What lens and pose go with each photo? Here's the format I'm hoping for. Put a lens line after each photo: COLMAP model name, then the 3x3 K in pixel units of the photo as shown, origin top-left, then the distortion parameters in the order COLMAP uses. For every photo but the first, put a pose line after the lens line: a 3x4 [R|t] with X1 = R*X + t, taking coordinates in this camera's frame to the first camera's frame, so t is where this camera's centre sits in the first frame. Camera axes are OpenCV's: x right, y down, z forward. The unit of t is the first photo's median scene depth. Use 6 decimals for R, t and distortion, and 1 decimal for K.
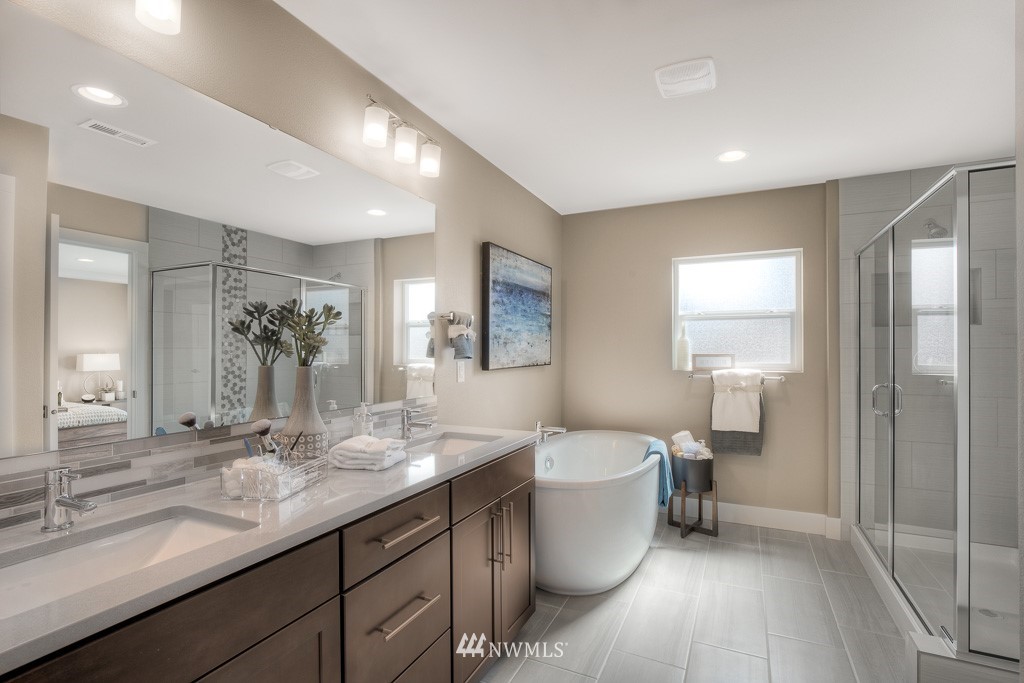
lens RADIAL K [[472.7, 0, 515.6], [0, 472.7, 343.2], [0, 0, 1]] dist [-0.013047, 0.003682]
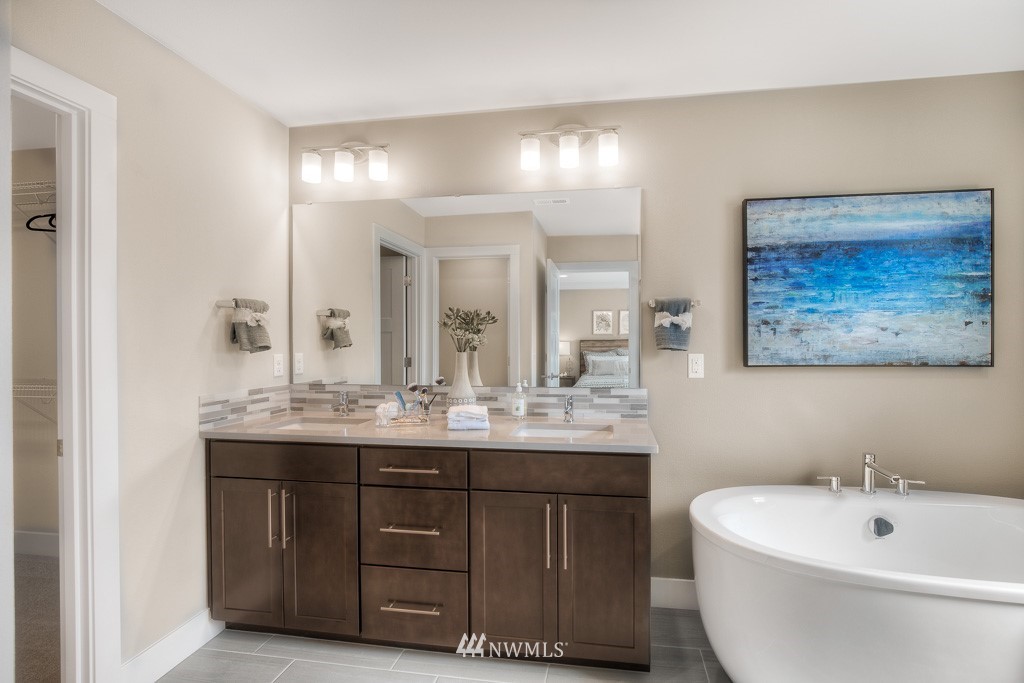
lens RADIAL K [[472.7, 0, 514.4], [0, 472.7, 338.2], [0, 0, 1]] dist [-0.013047, 0.003682]
pose [[0.296468, 0.003661, -0.955036, 0.526538], [0.015030, 0.999851, 0.008498, -0.001008], [0.954925, -0.016874, 0.296369, 0.386755]]
